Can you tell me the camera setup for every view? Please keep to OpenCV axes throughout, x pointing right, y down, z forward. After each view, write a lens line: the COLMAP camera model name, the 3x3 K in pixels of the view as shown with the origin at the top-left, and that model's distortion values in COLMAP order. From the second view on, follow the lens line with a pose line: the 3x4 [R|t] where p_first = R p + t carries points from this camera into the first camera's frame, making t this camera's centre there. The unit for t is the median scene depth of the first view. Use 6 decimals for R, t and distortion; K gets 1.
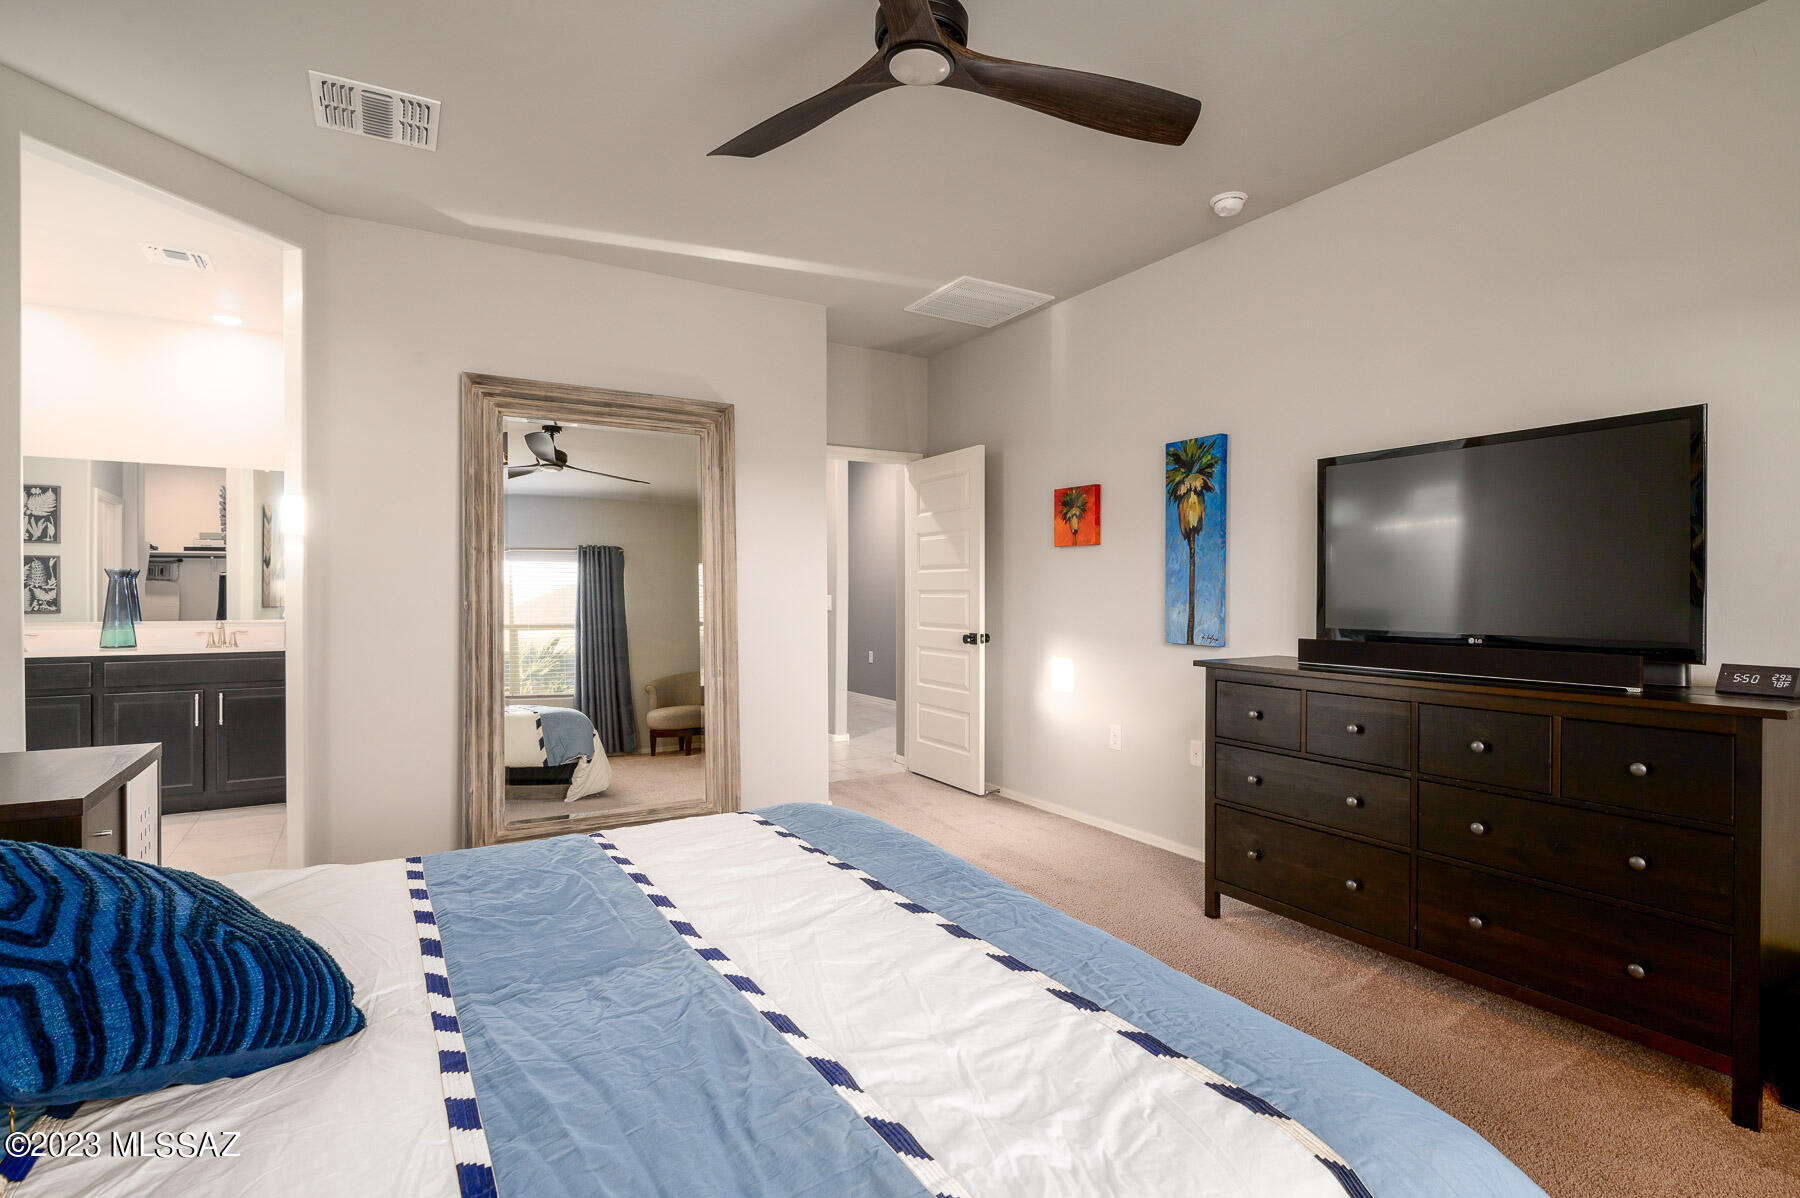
lens RADIAL K [[865.2, 0, 900.0], [0, 865.2, 599.0], [0, 0, 1]] dist [-0.000358, -0.006210]
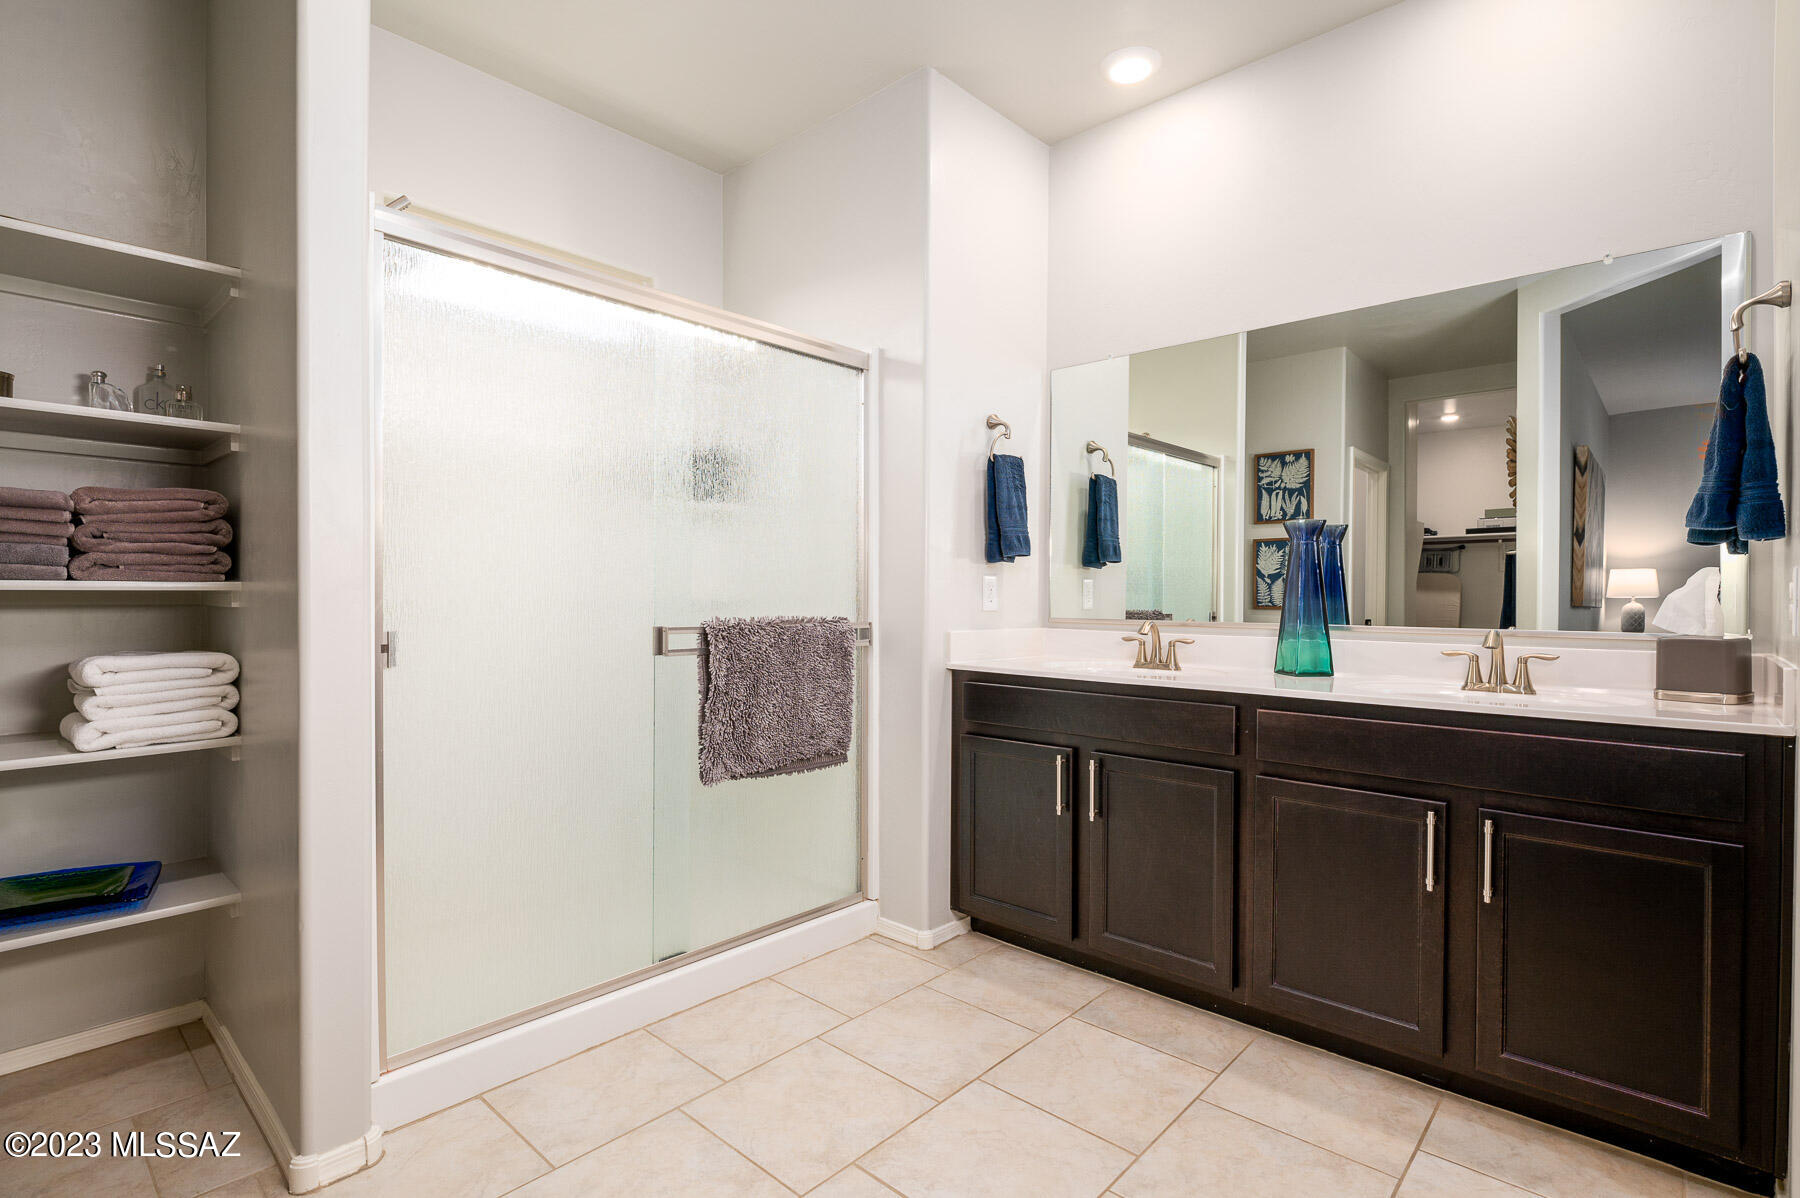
lens RADIAL K [[865.2, 0, 900.0], [0, 865.2, 599.0], [0, 0, 1]] dist [-0.000358, -0.006210]
pose [[0.281296, 0.008717, -0.959581, -0.310936], [-0.012099, 0.999911, 0.005536, 0.007505], [0.959545, 0.010052, 0.281377, 0.403353]]
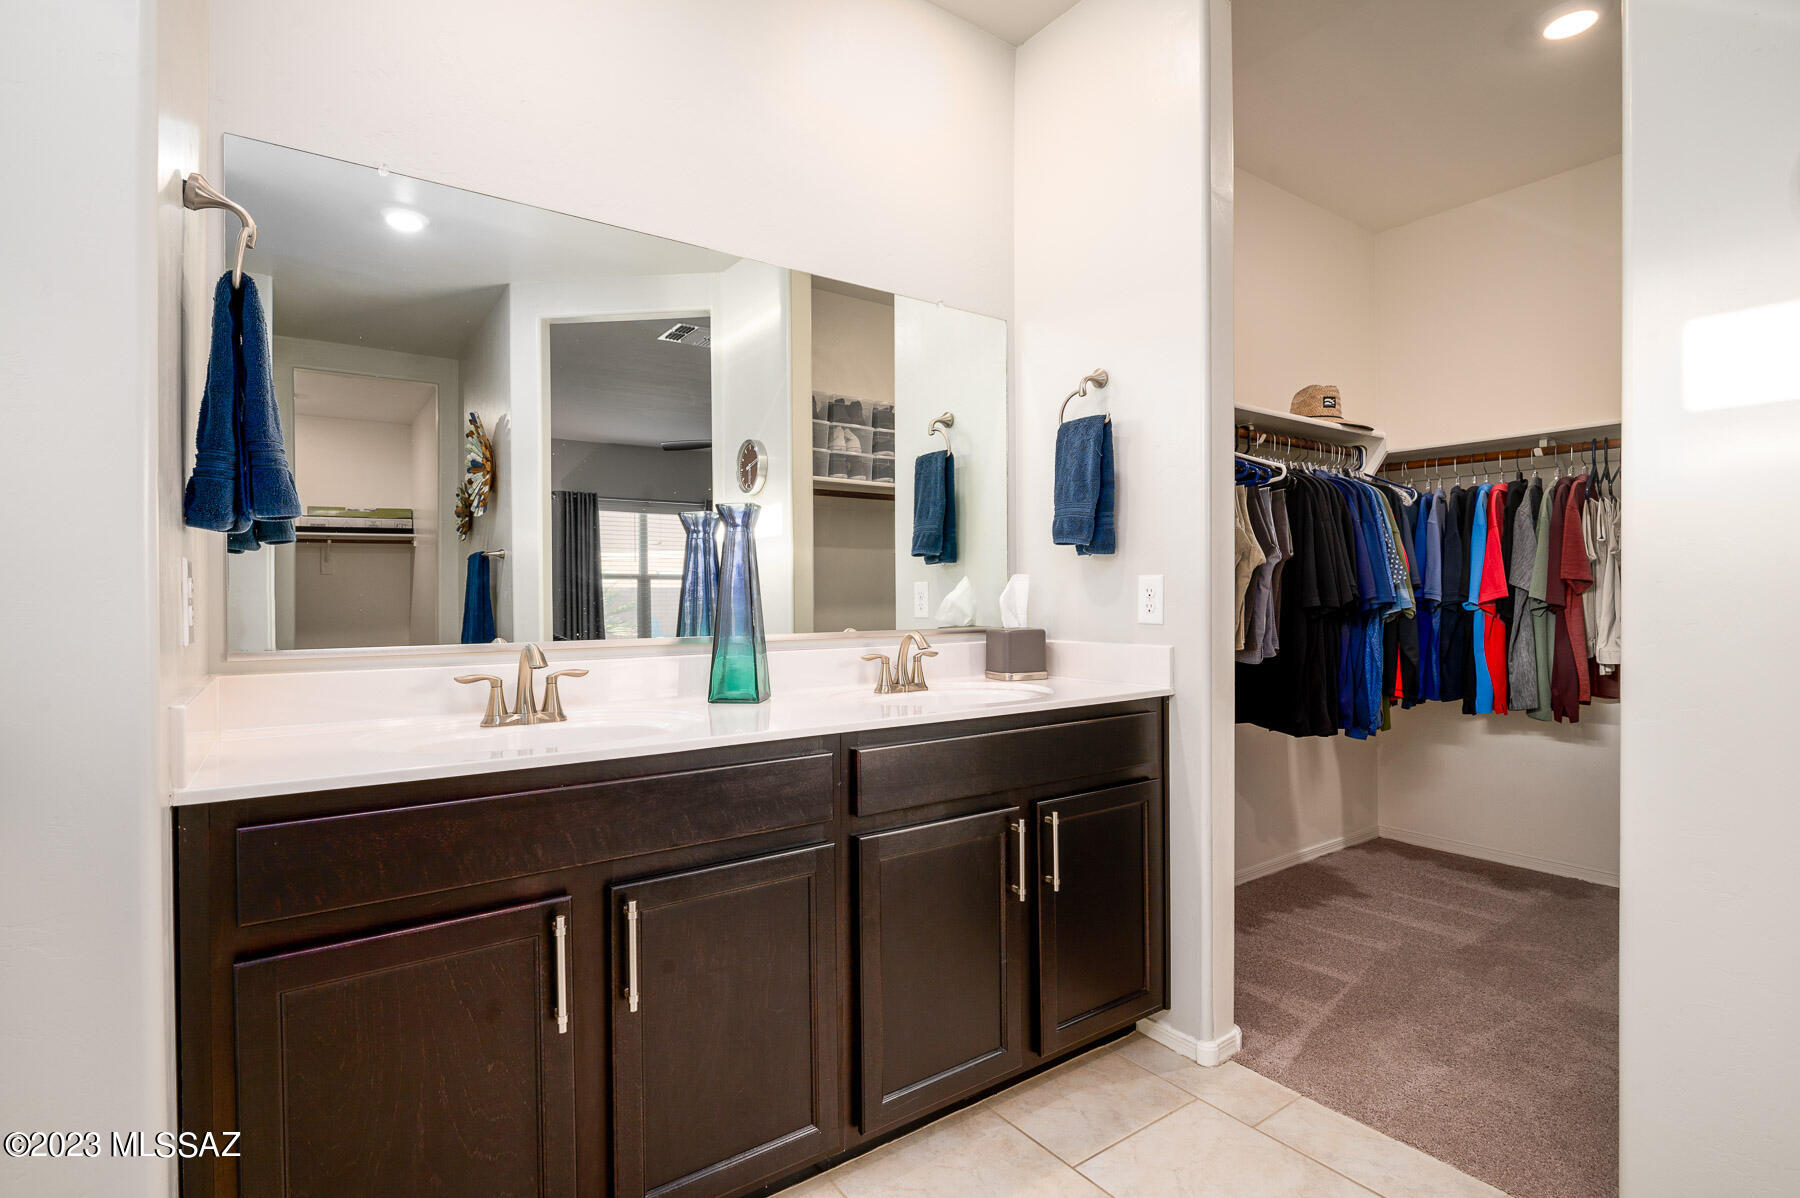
lens RADIAL K [[865.2, 0, 900.0], [0, 865.2, 599.0], [0, 0, 1]] dist [-0.000358, -0.006210]
pose [[0.996305, -0.005720, 0.085698, -0.568137], [0.006276, 0.999961, -0.006226, 0.007984], [-0.085659, 0.006741, 0.996302, 0.381049]]
